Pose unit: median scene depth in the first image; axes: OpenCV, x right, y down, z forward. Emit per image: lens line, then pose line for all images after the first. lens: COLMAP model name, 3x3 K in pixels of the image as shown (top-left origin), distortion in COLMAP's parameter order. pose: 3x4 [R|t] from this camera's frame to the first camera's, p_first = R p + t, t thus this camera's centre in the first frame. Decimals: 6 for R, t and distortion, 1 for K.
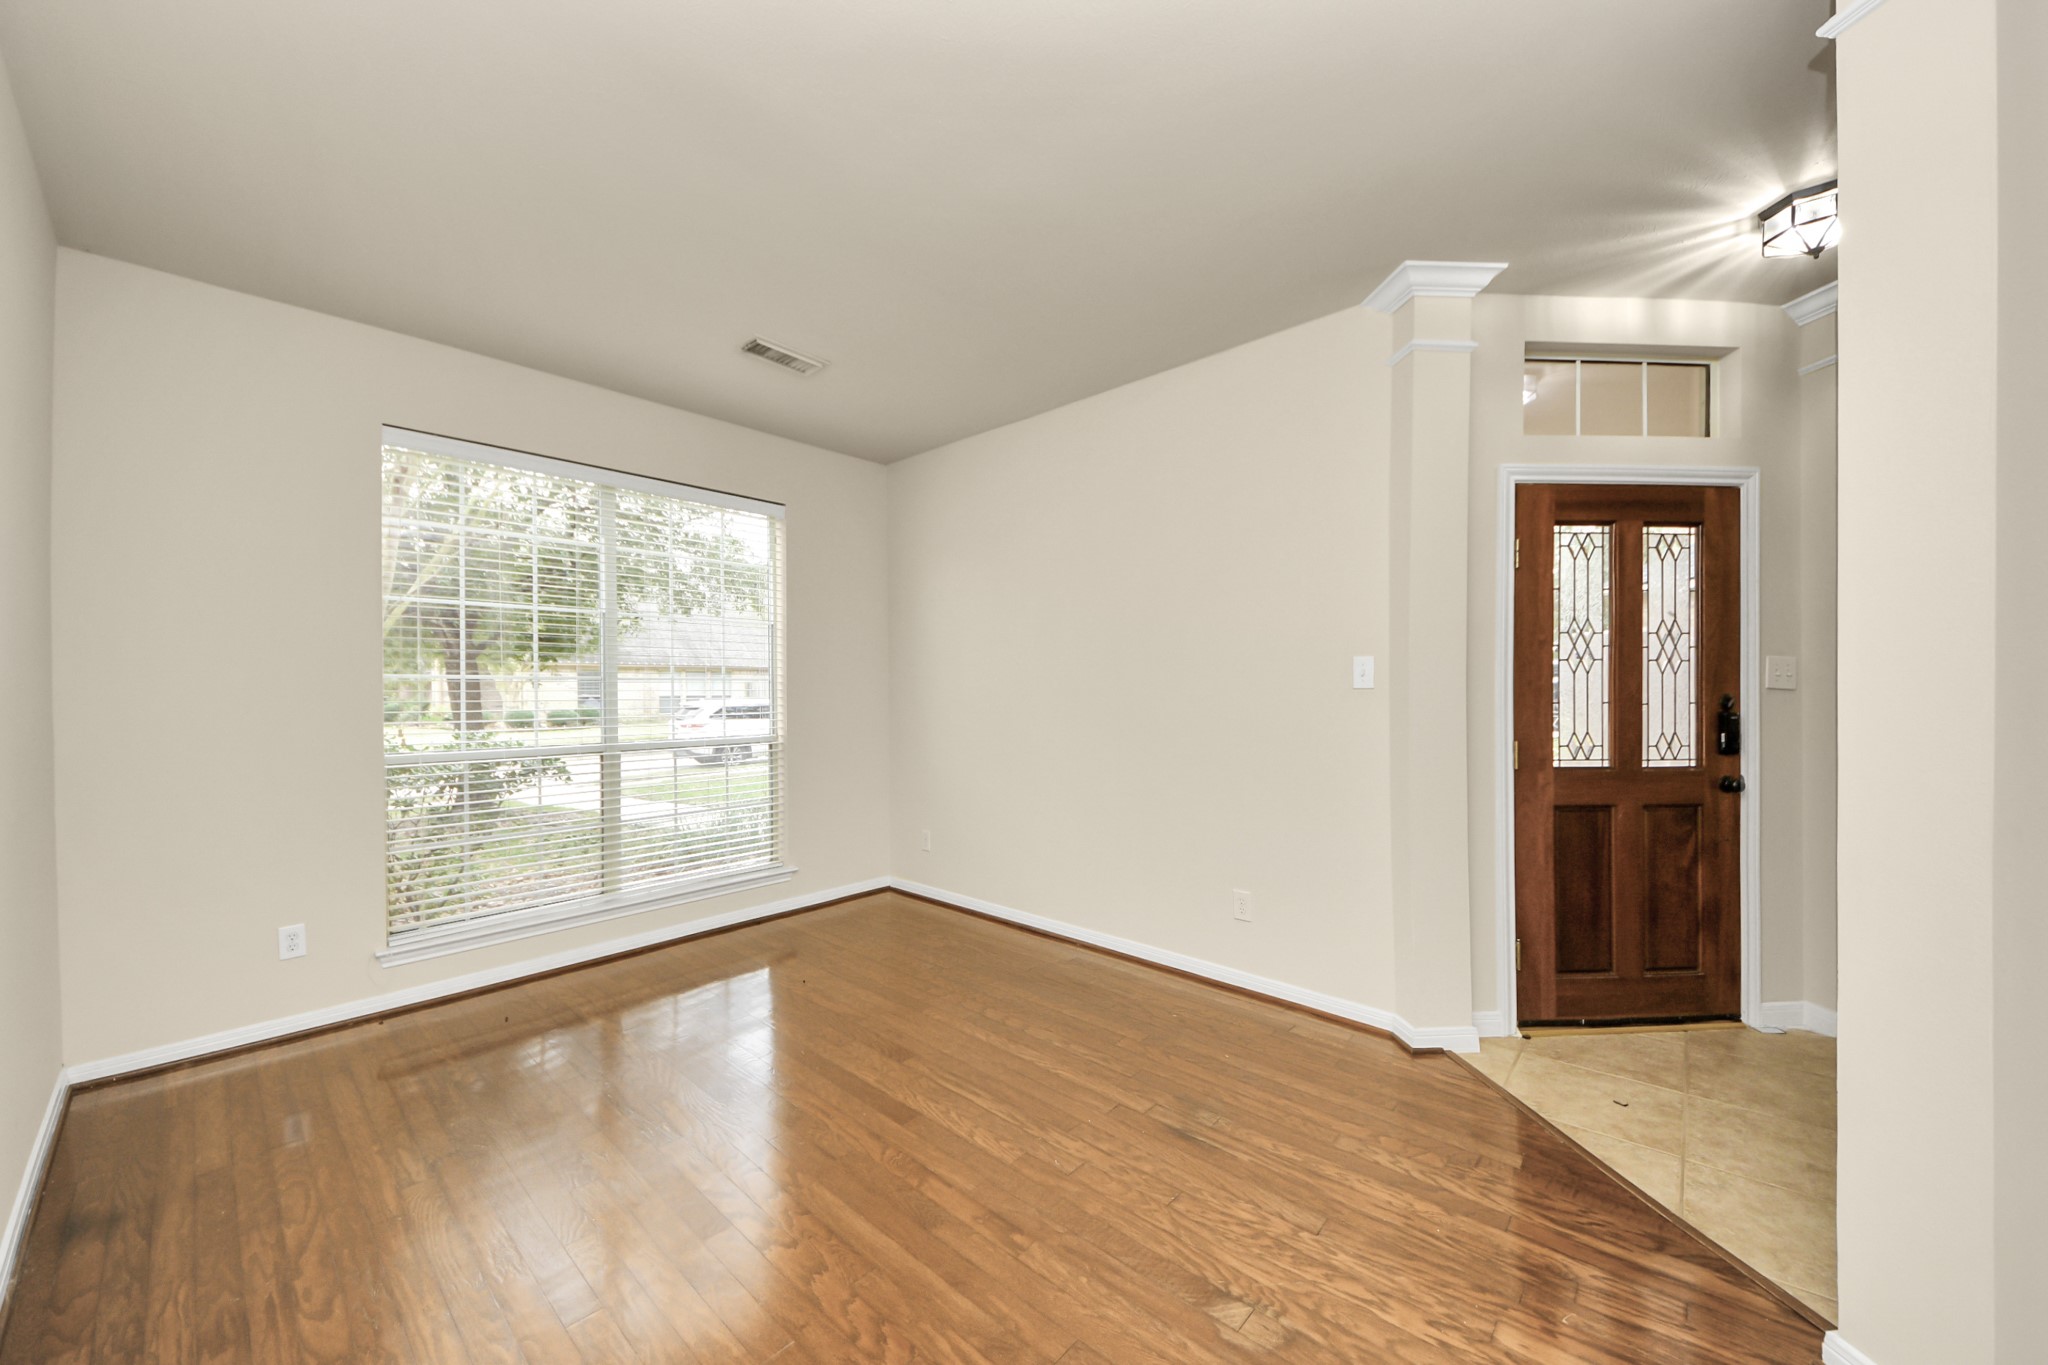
lens RADIAL K [[748.9, 0, 1028.2], [0, 748.9, 682.9], [0, 0, 1]] dist [0.051801, -0.034000]
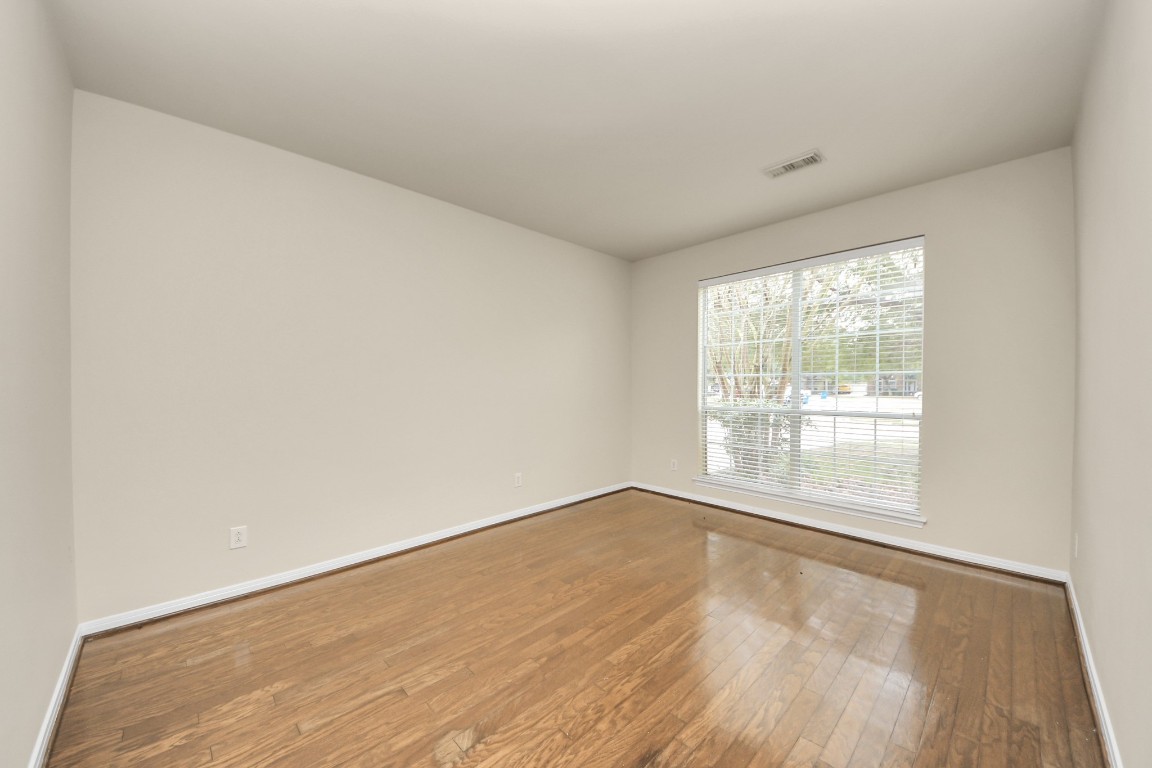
lens RADIAL K [[402.1, 0, 575.6], [0, 402.1, 384.2], [0, 0, 1]] dist [0.023917, -0.018771]
pose [[-0.052340, 0.011365, -0.998565, 0.982779], [0.009524, 0.999895, 0.010881, 0.007756], [0.998584, -0.008941, -0.052442, 1.103271]]
